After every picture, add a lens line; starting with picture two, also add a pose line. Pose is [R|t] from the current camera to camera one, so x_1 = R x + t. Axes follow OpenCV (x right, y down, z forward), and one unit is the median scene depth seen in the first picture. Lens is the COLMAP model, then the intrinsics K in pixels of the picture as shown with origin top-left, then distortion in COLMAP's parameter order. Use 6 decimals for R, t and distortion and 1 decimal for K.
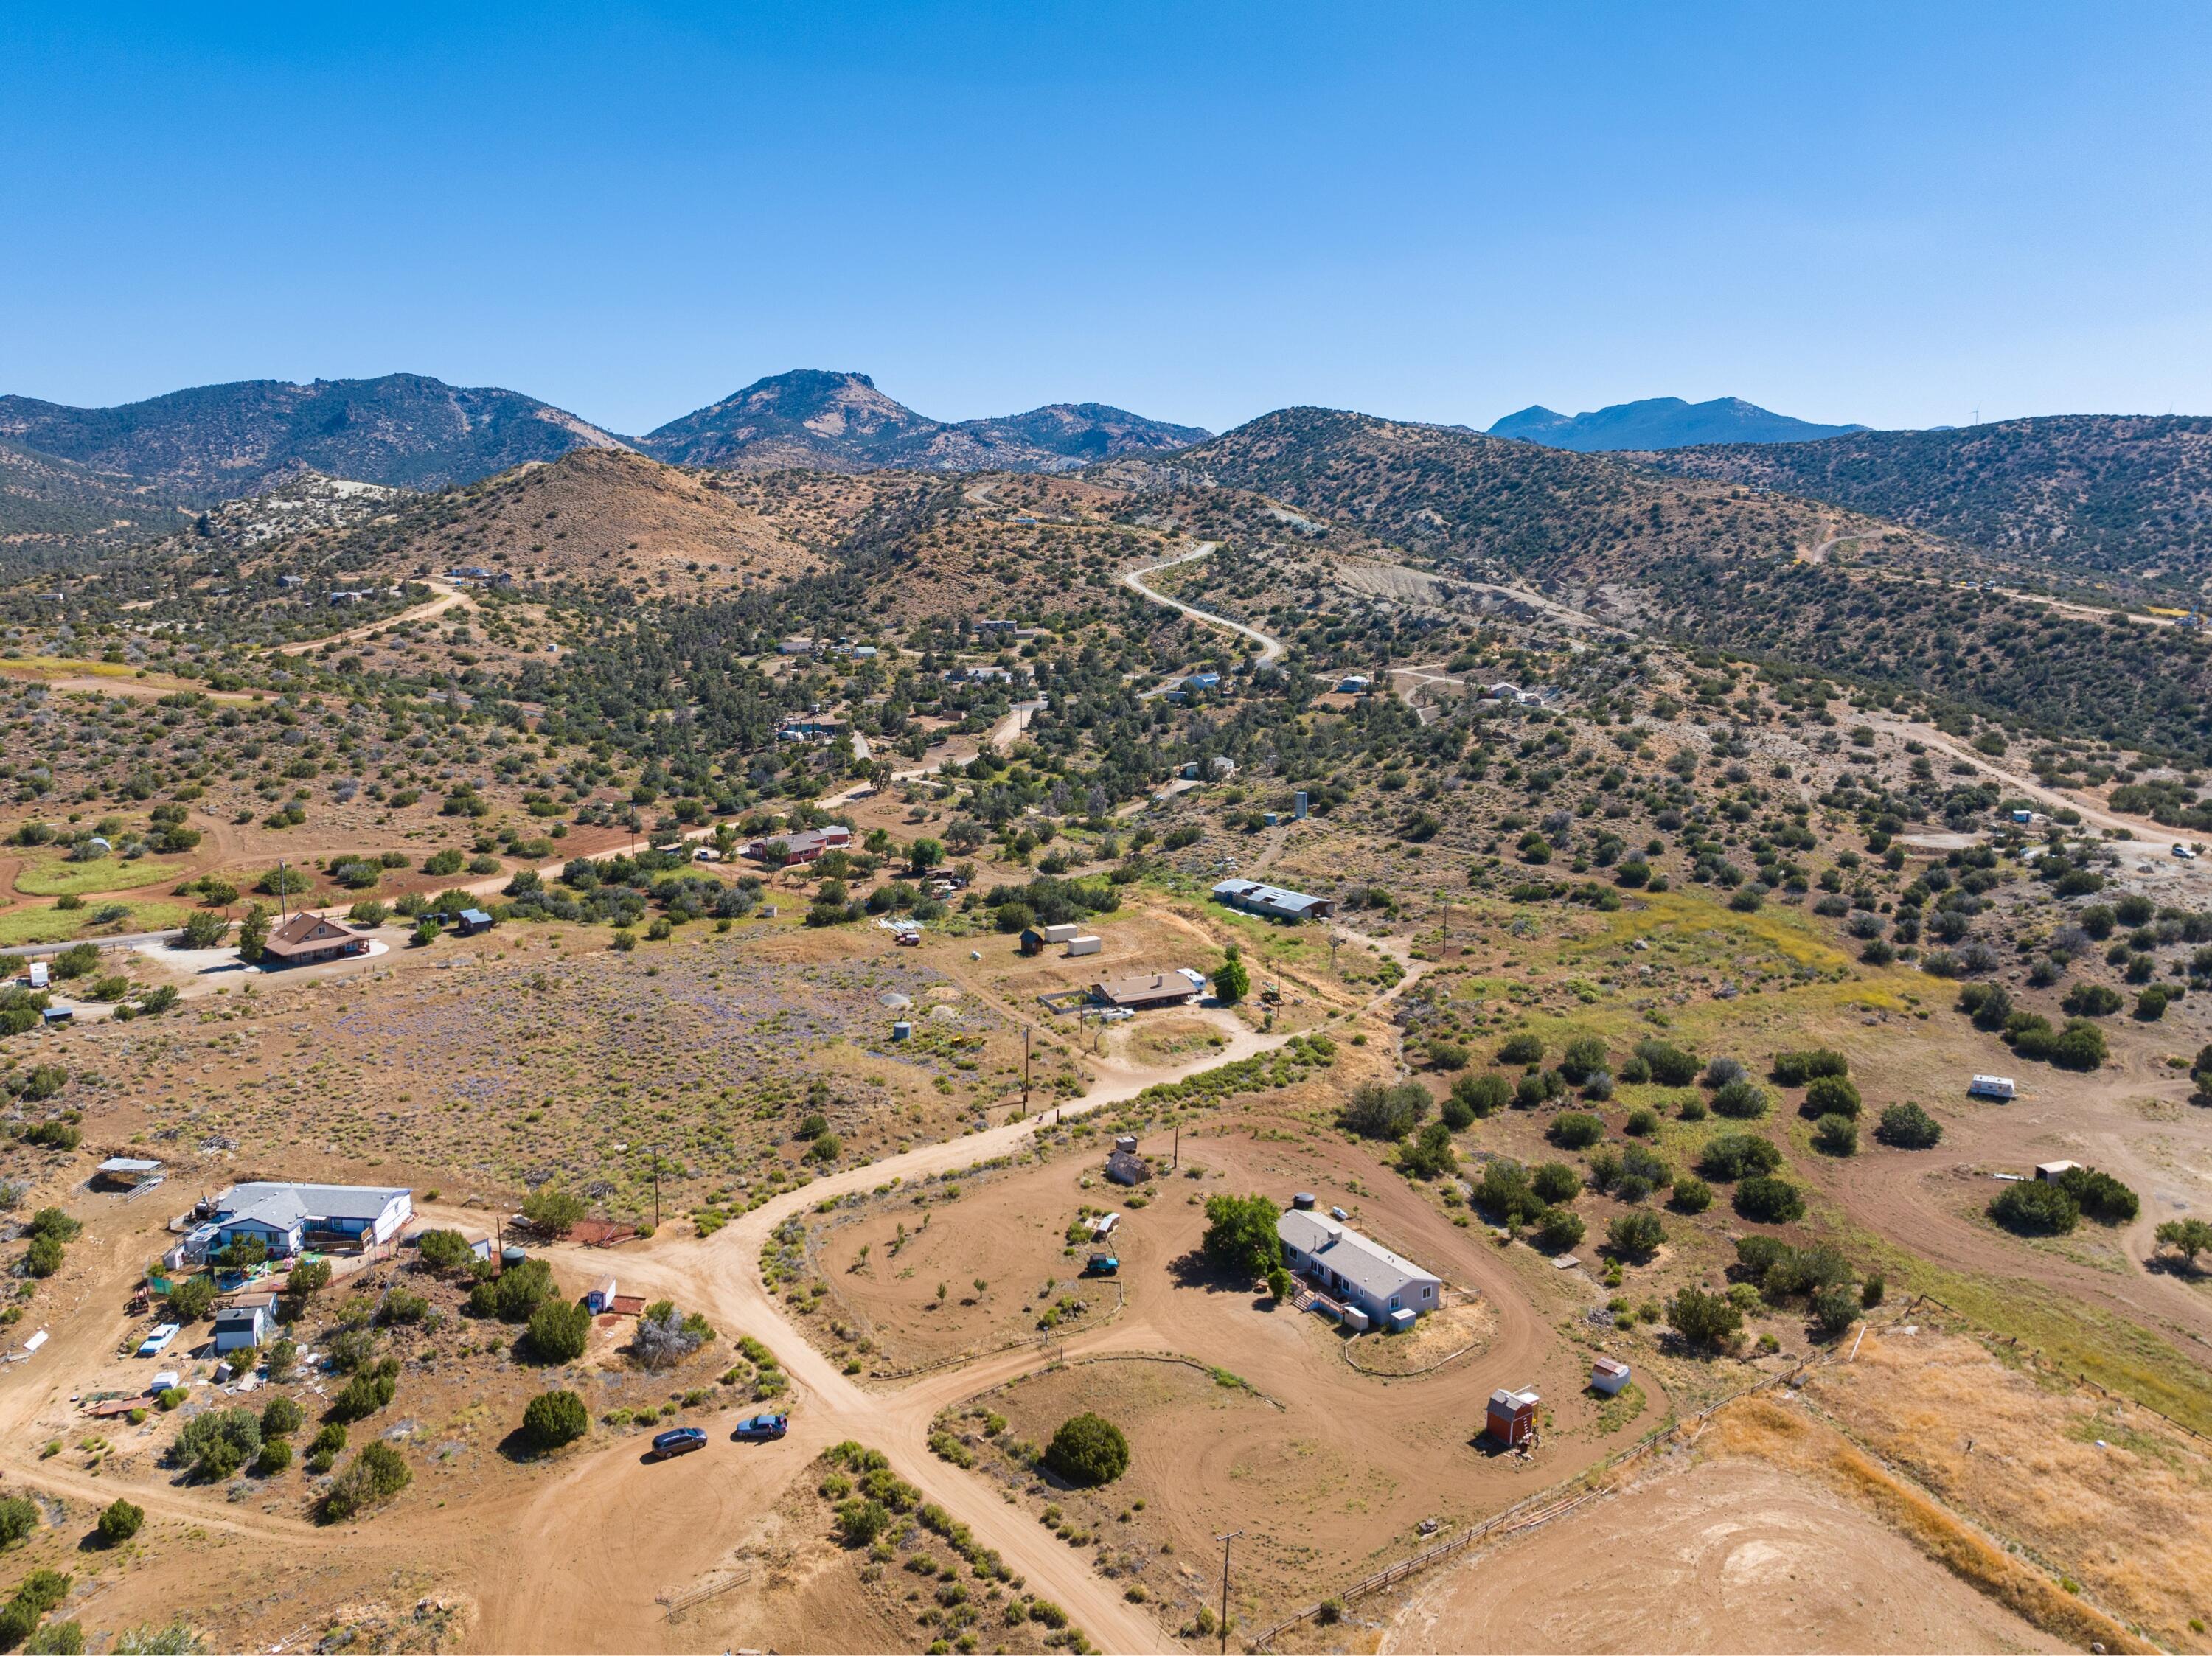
lens RADIAL K [[1636.4, 0, 1072.9], [0, 1636.4, 827.3], [0, 0, 1]] dist [-0.034866, 0.000903]
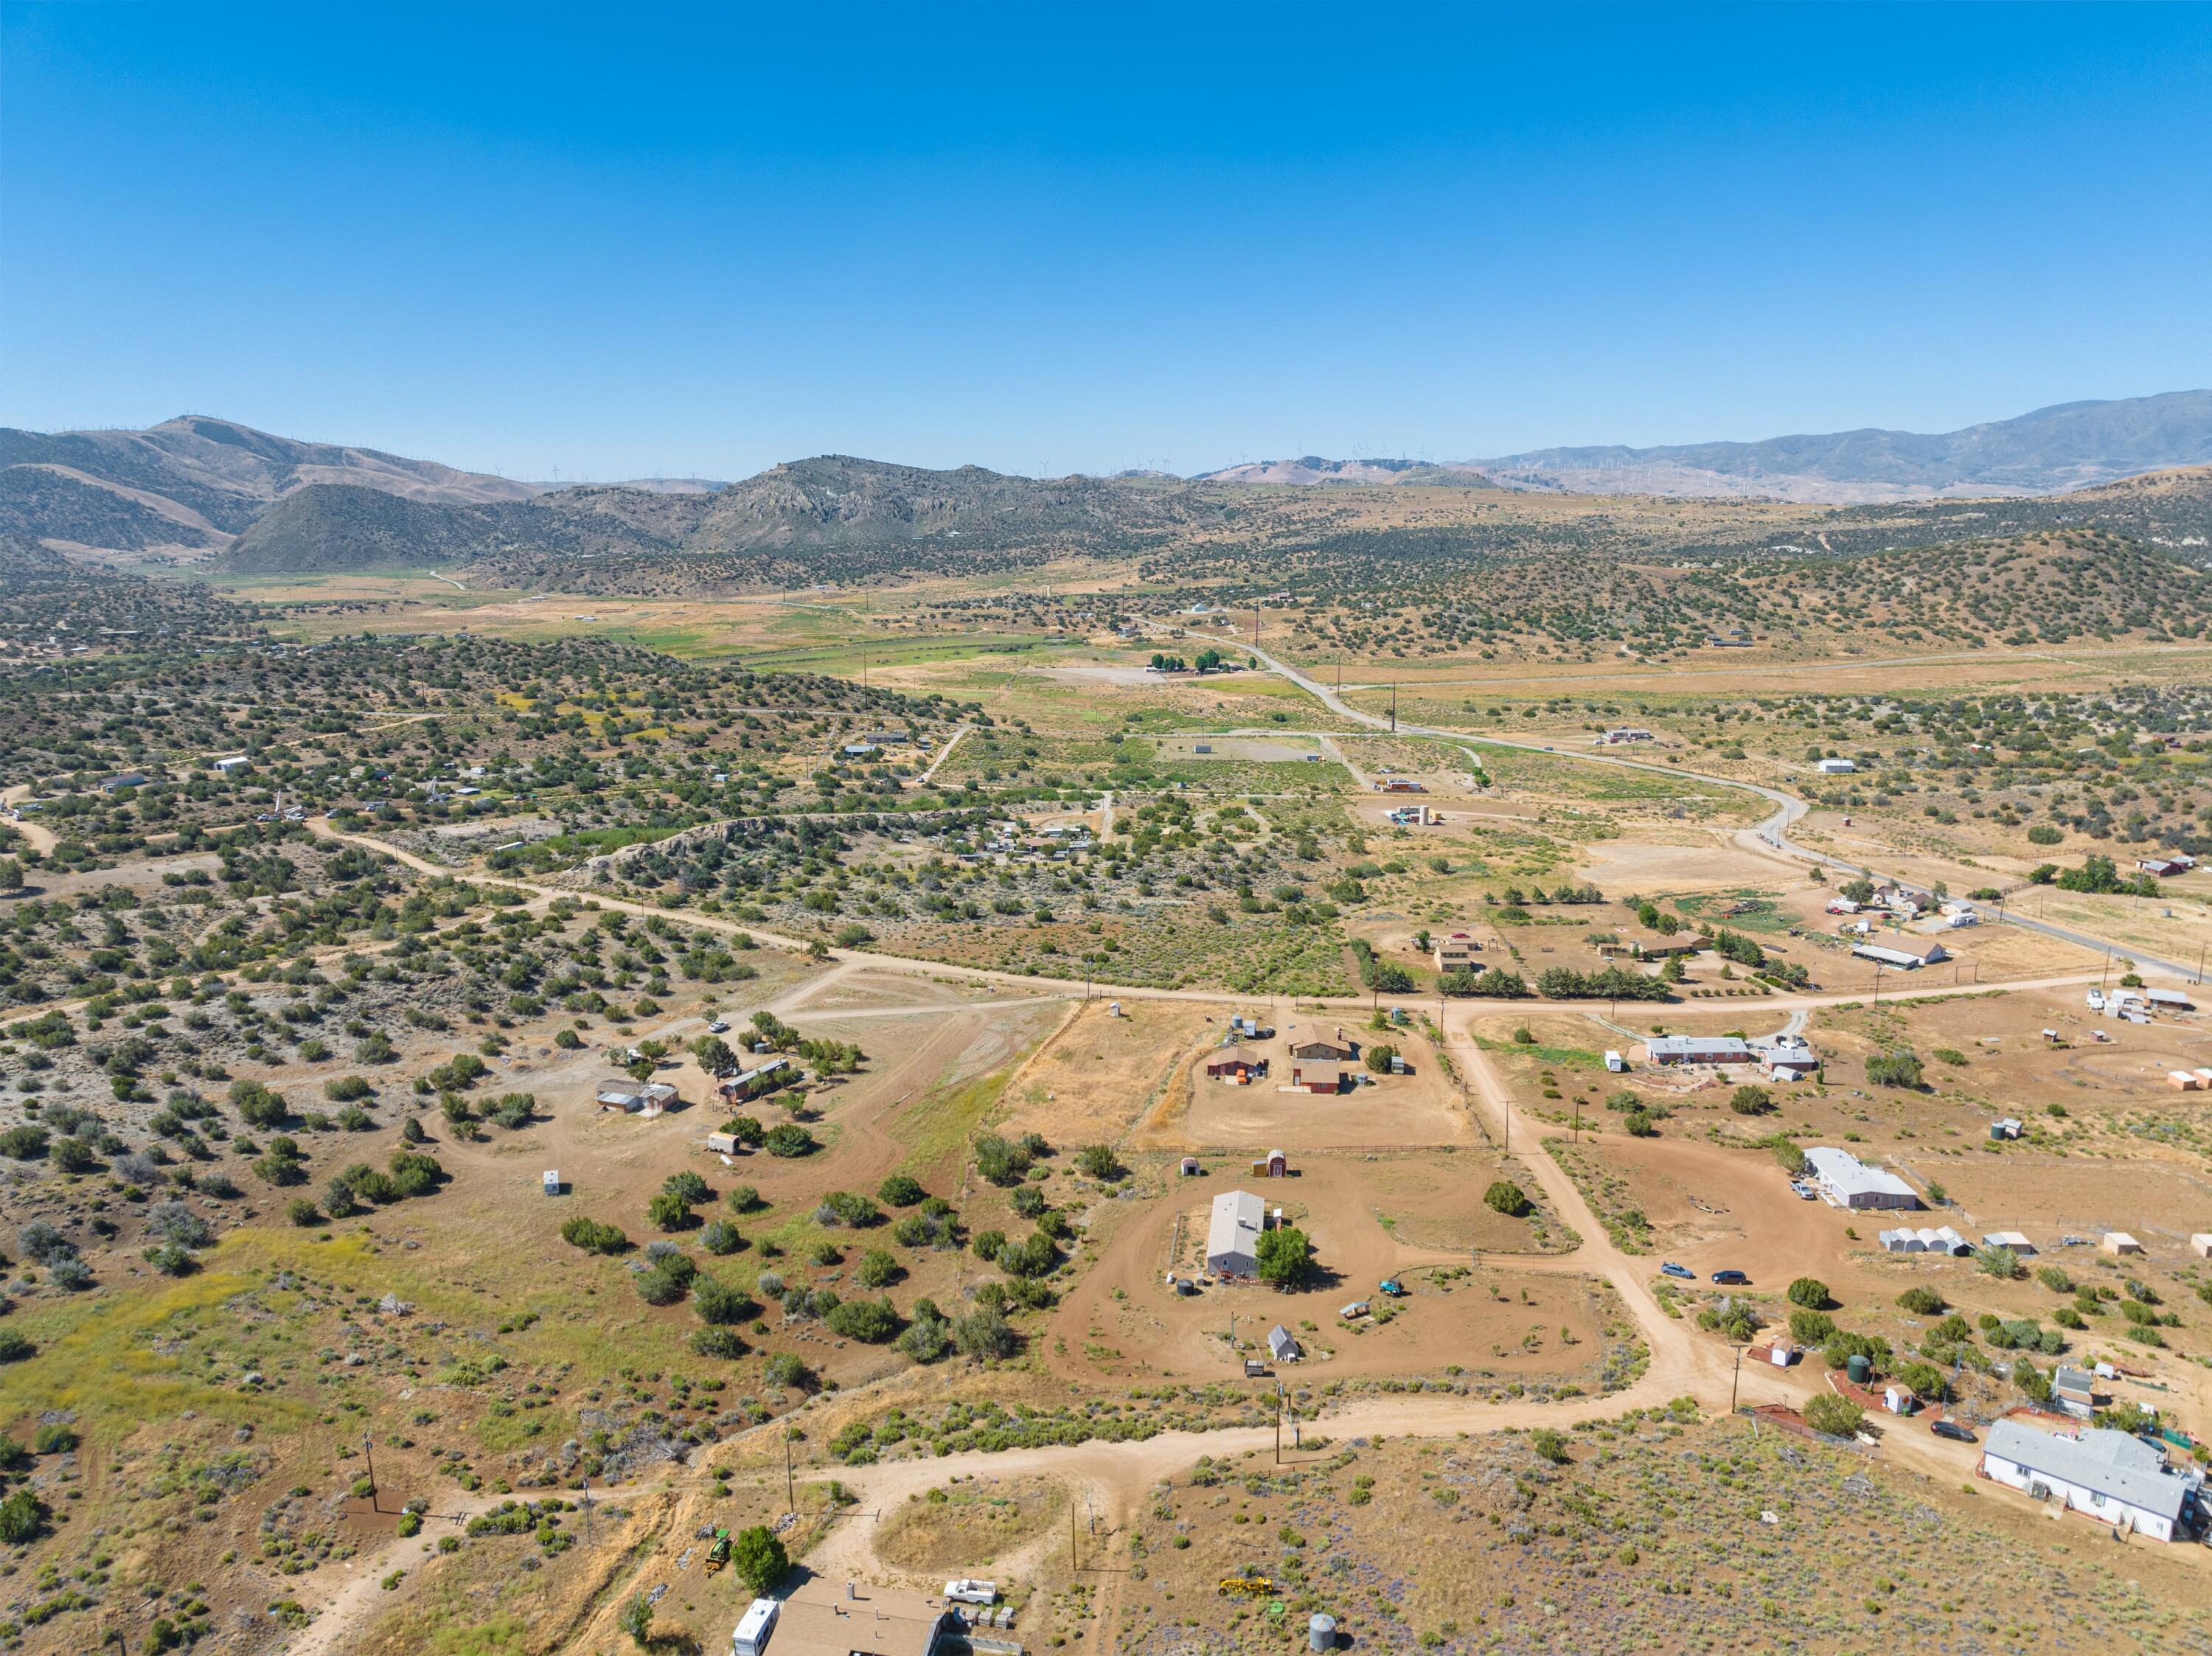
lens RADIAL K [[1553.9, 0, 1101.1], [0, 1553.9, 822.7], [0, 0, 1]] dist [-0.035466, -0.000484]
pose [[-0.794416, -0.123069, 0.594776, -0.407652], [0.114014, 0.931633, 0.345053, -0.449745], [-0.596578, 0.341928, -0.726072, 1.577198]]
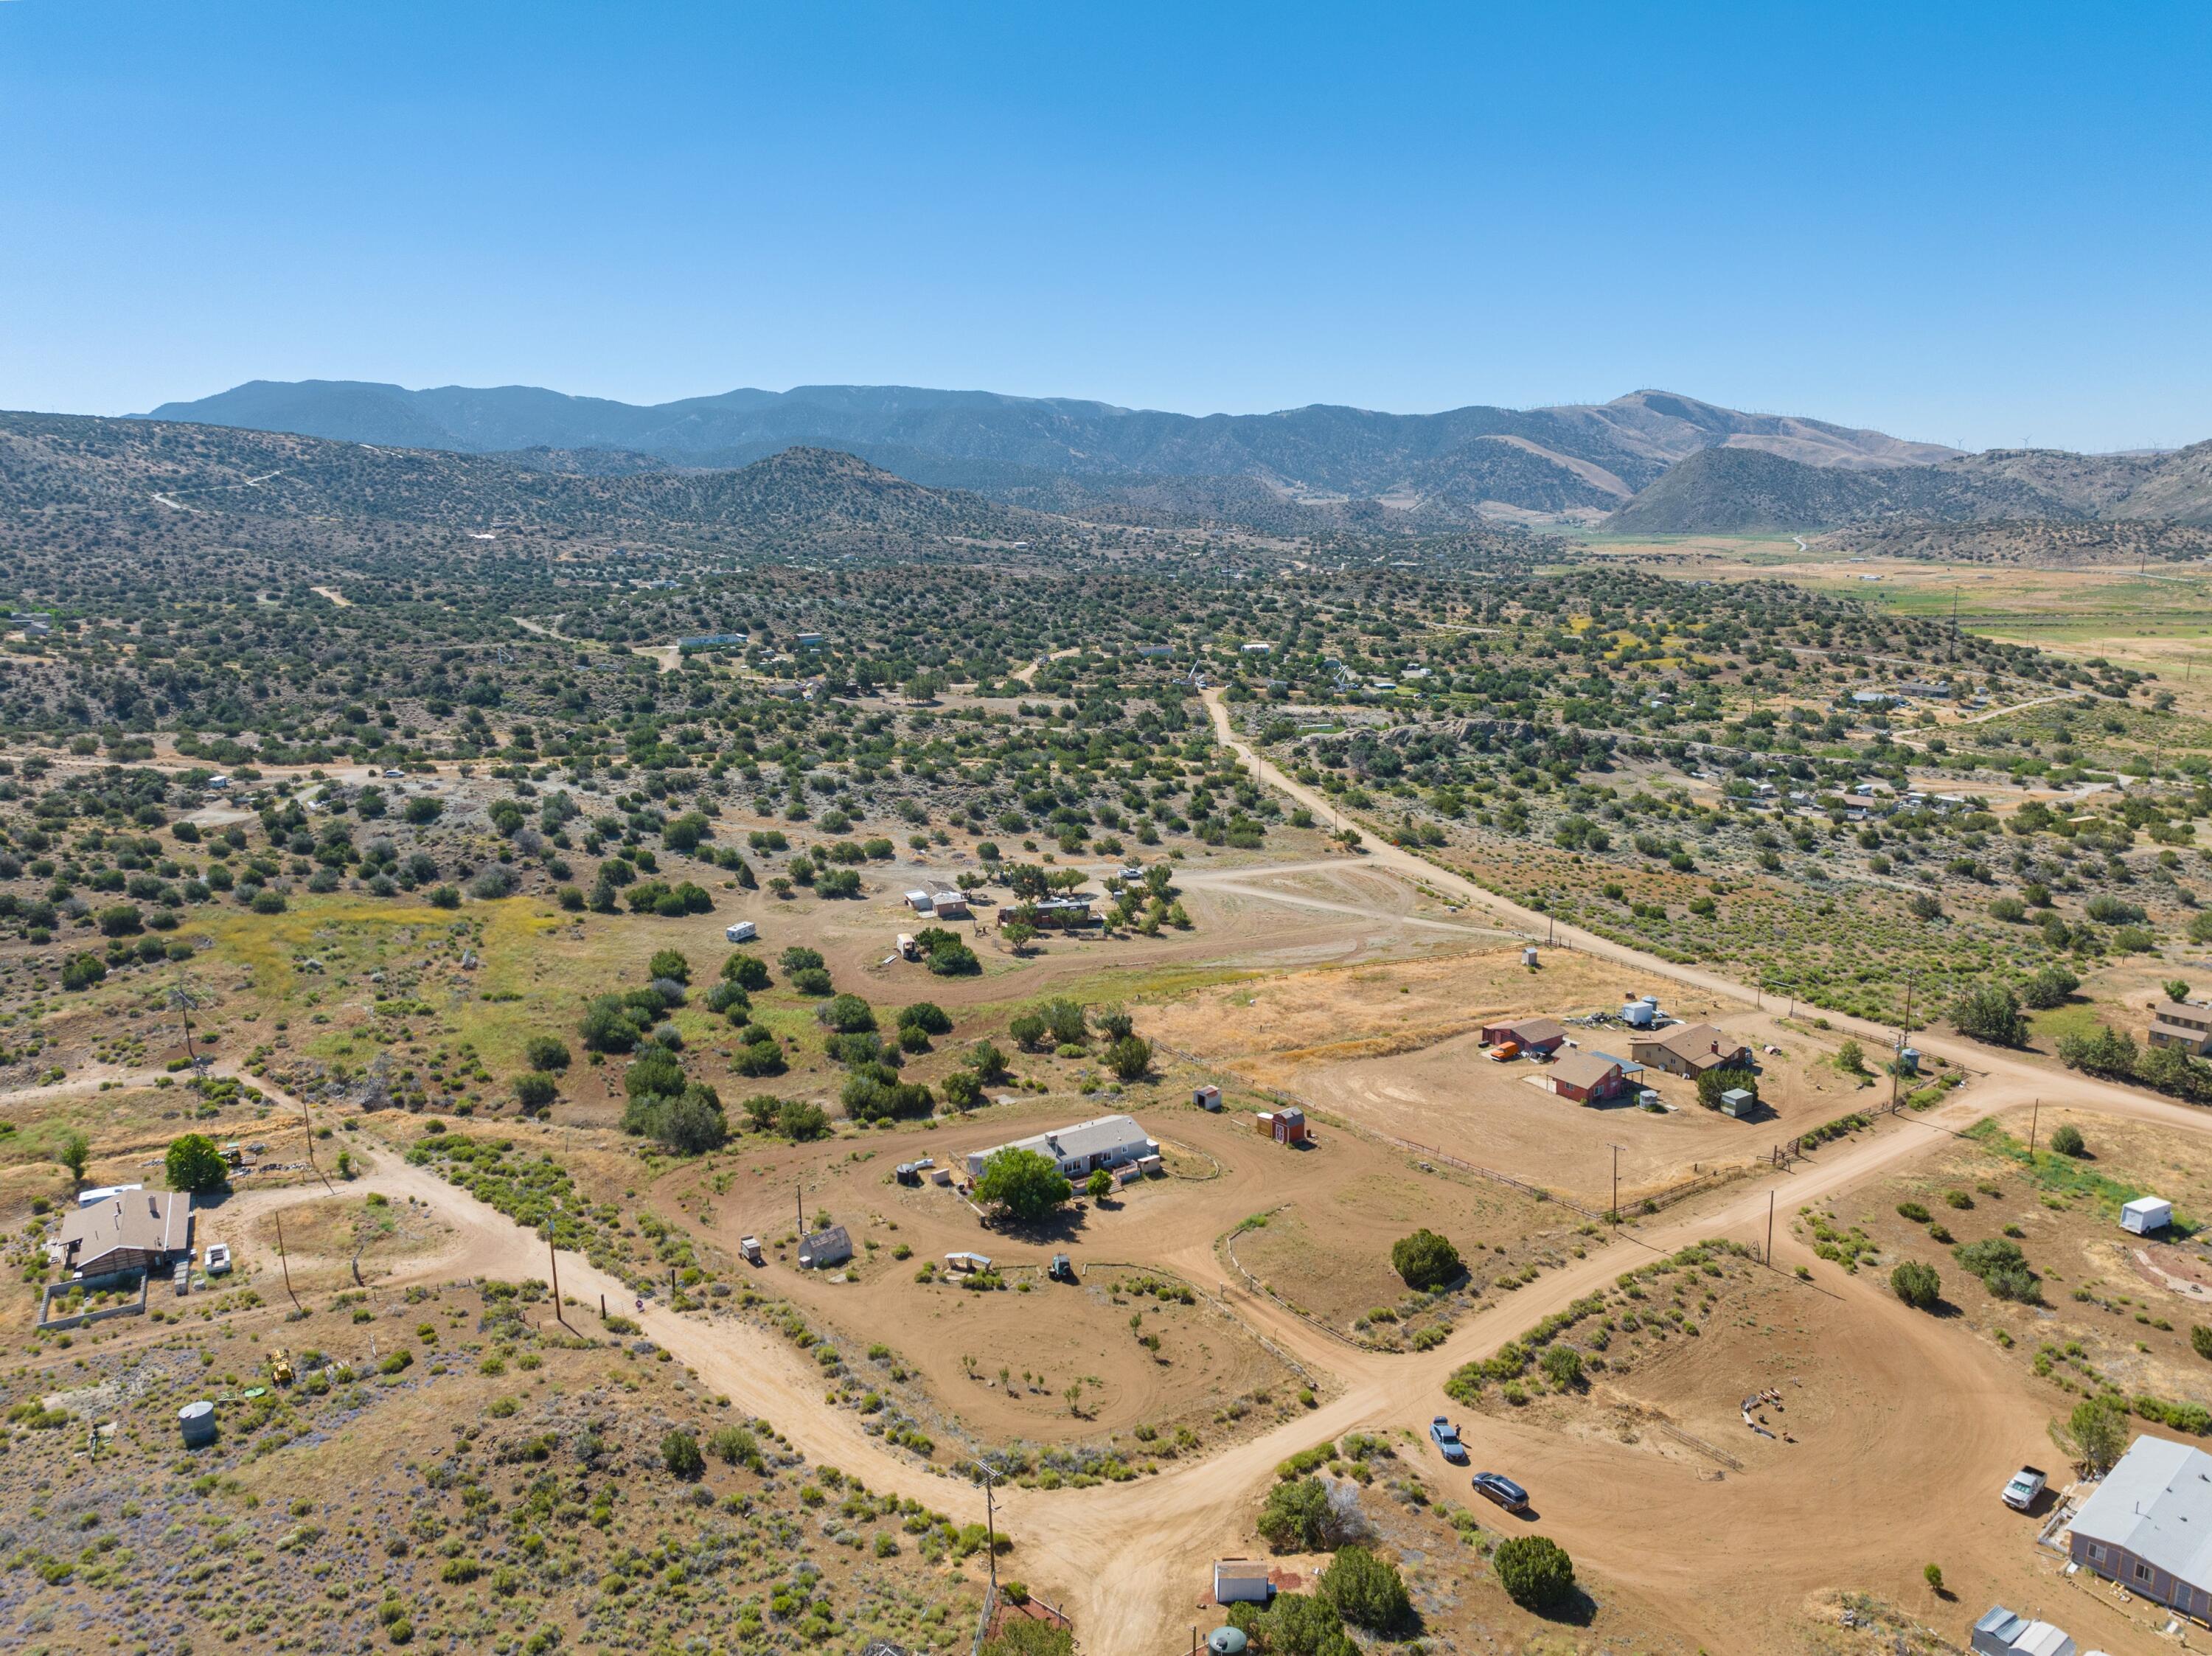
lens RADIAL K [[1589.3, 0, 1100.9], [0, 1589.3, 832.1], [0, 0, 1]] dist [-0.036321, -0.007156]
pose [[-0.049546, -0.212199, 0.975970, -0.663753], [0.195920, 0.956120, 0.217829, -0.131856], [-0.979367, 0.202005, -0.005798, 0.762418]]
